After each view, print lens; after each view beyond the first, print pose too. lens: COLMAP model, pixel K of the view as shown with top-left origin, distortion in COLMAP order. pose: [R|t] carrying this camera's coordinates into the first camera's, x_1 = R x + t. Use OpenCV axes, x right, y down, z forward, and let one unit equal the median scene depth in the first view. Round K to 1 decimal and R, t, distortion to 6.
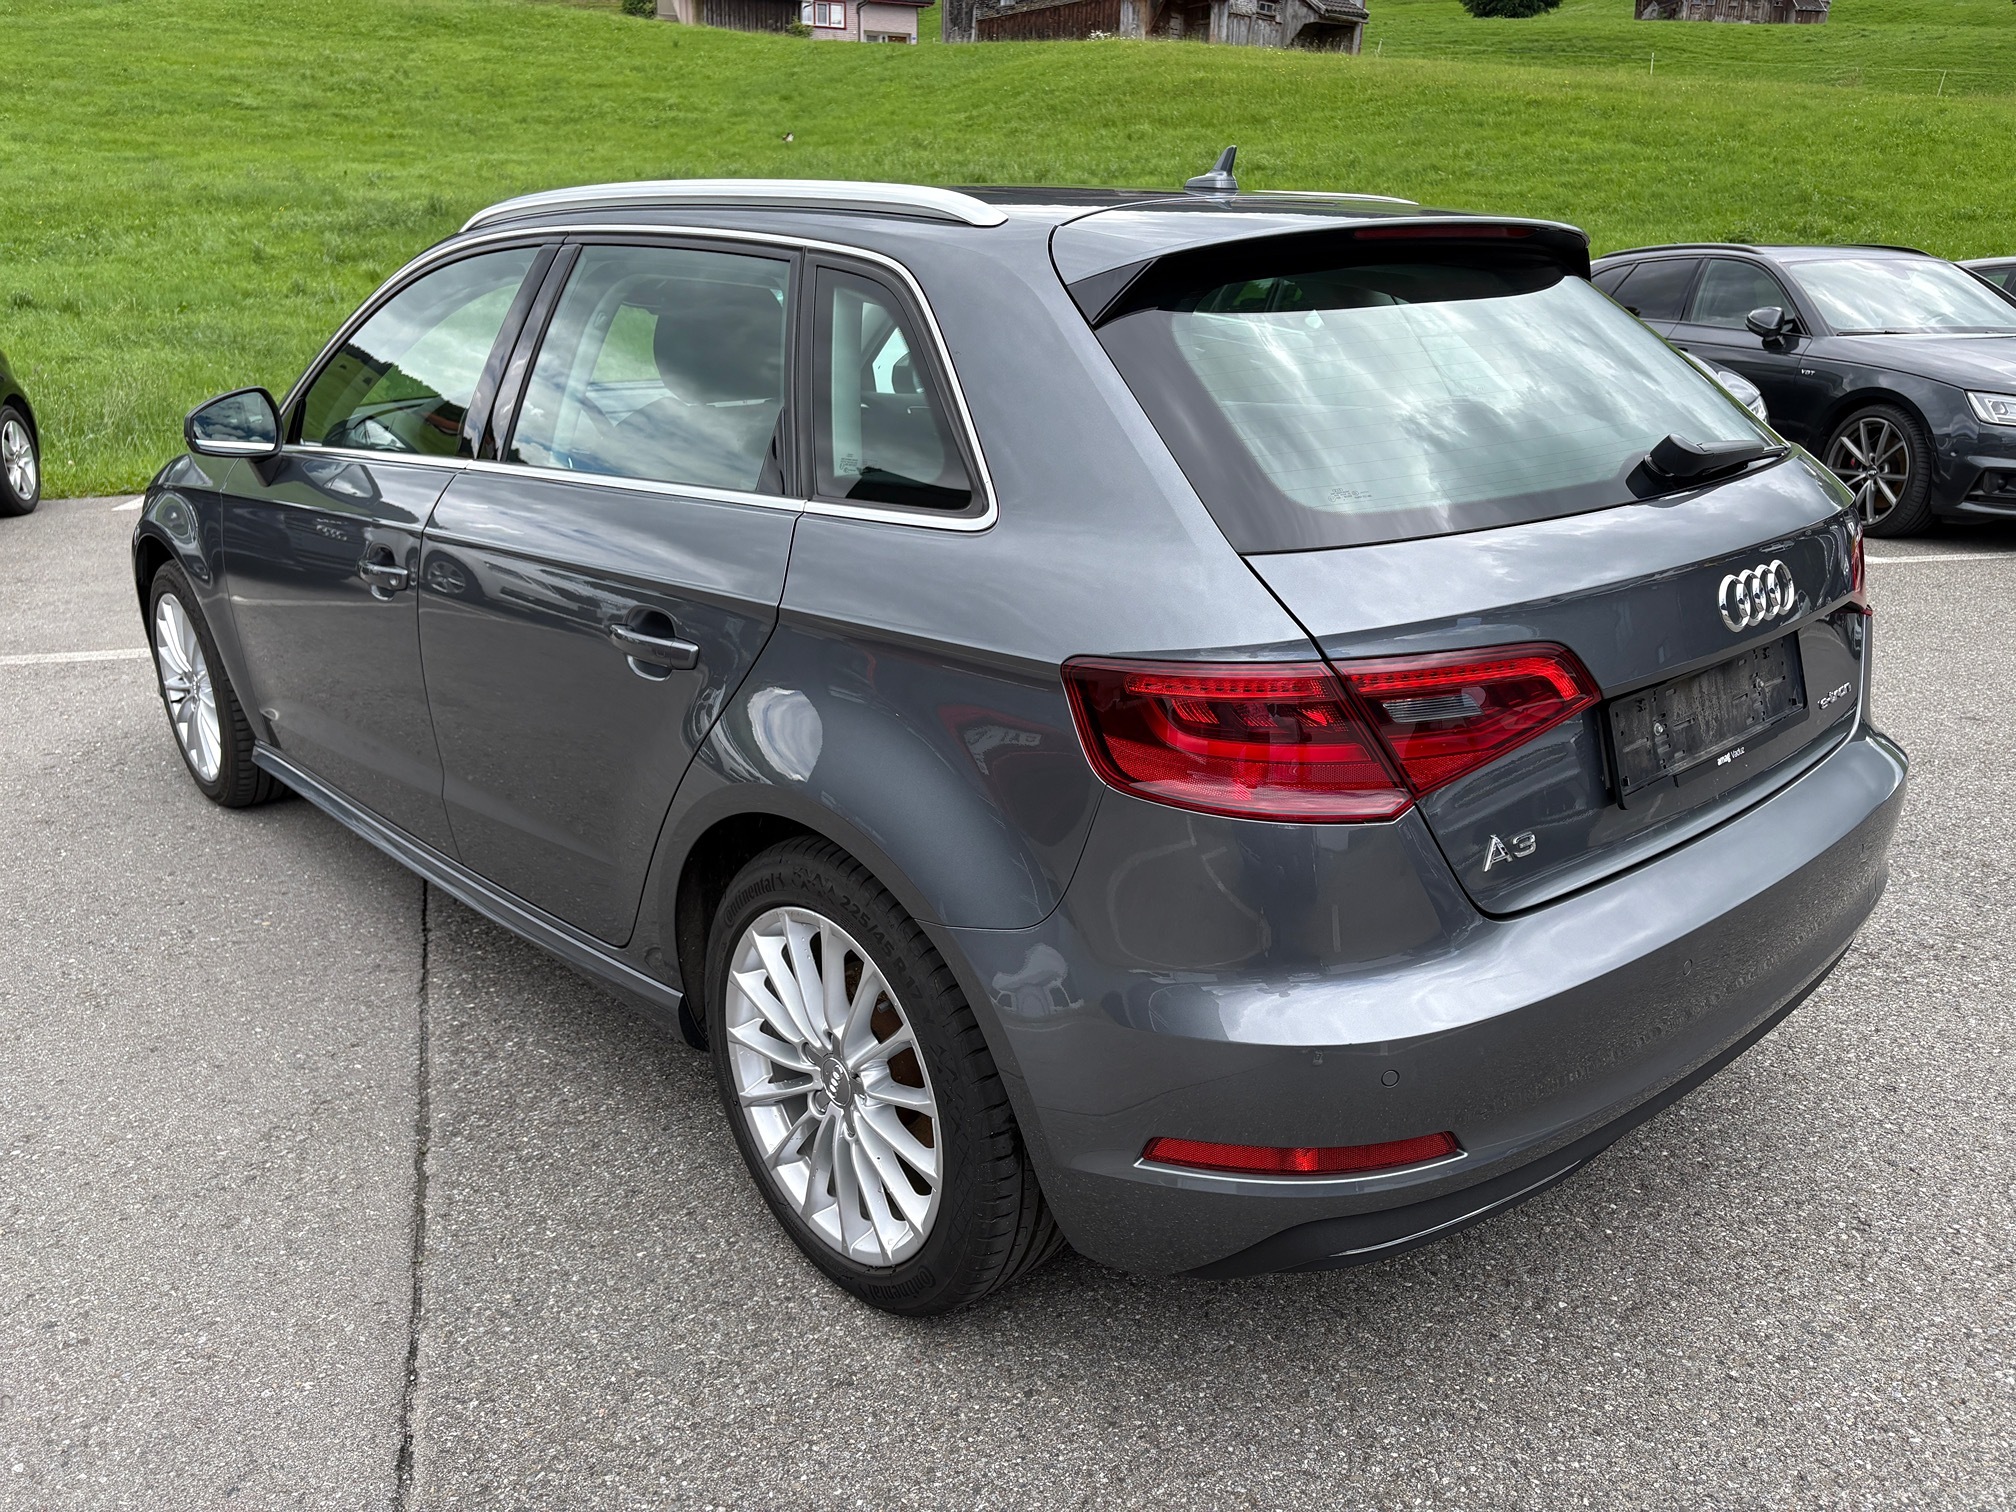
lens RADIAL K [[1516.8, 0, 1006.8], [0, 1516.8, 757.7], [0, 0, 1]] dist [0.040955, -0.047183]
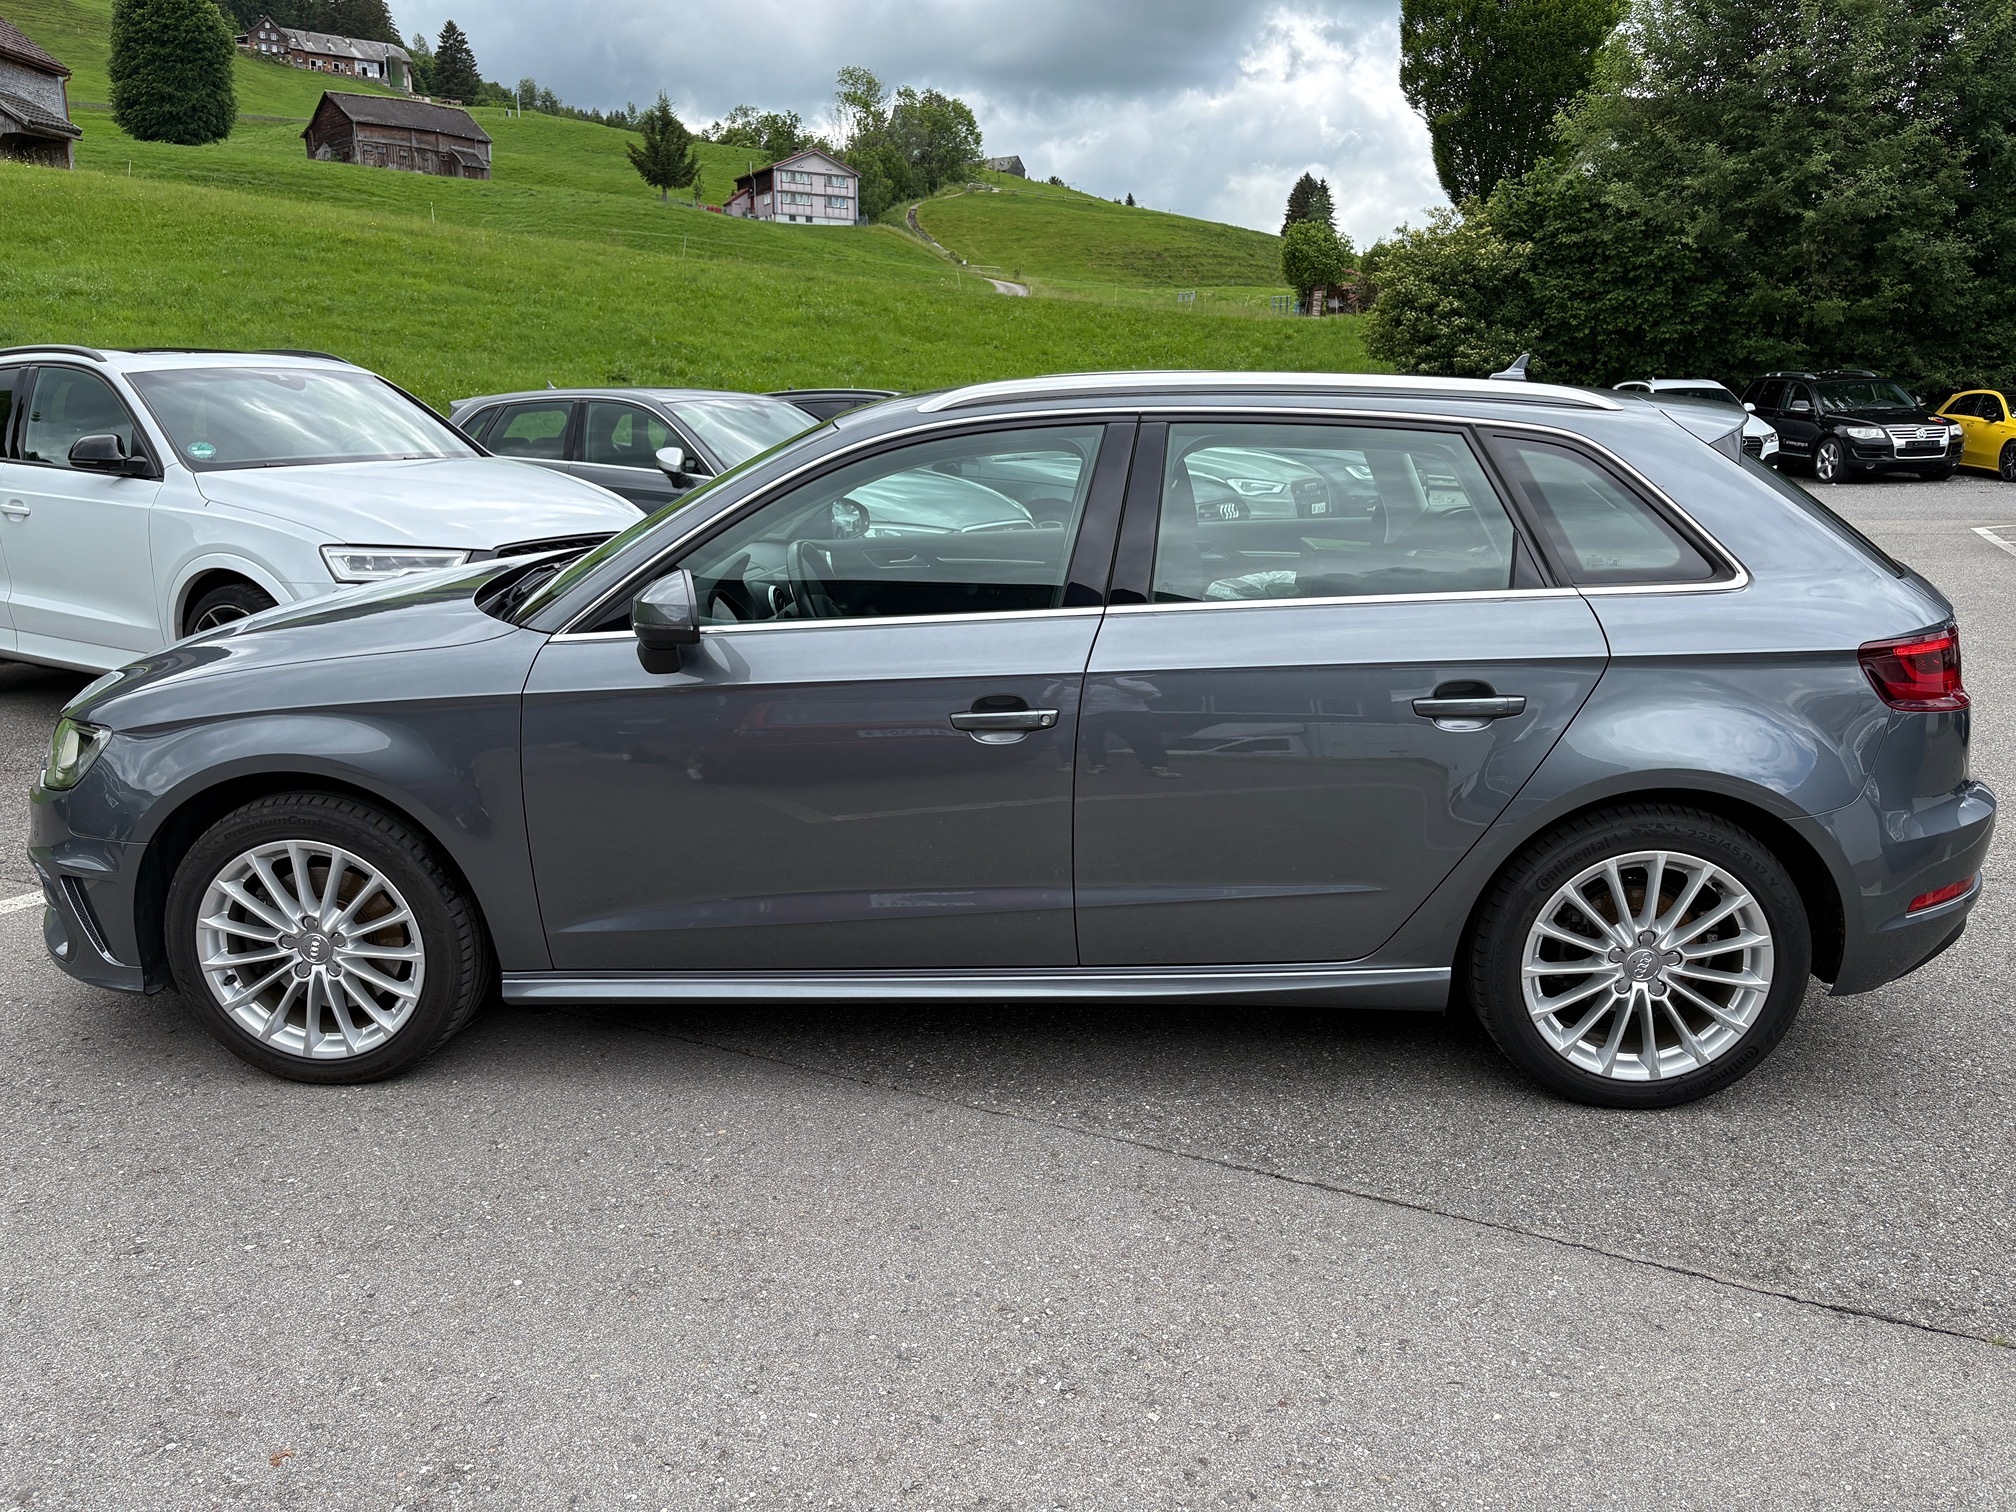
lens RADIAL K [[1516.8, 0, 1011.1], [0, 1516.8, 755.5], [0, 0, 1]] dist [0.040955, -0.047183]
pose [[0.720348, -0.163531, 0.674059, -0.481488], [0.216864, 0.976189, 0.005073, -0.041624], [-0.658839, 0.142525, 0.738660, 0.081555]]
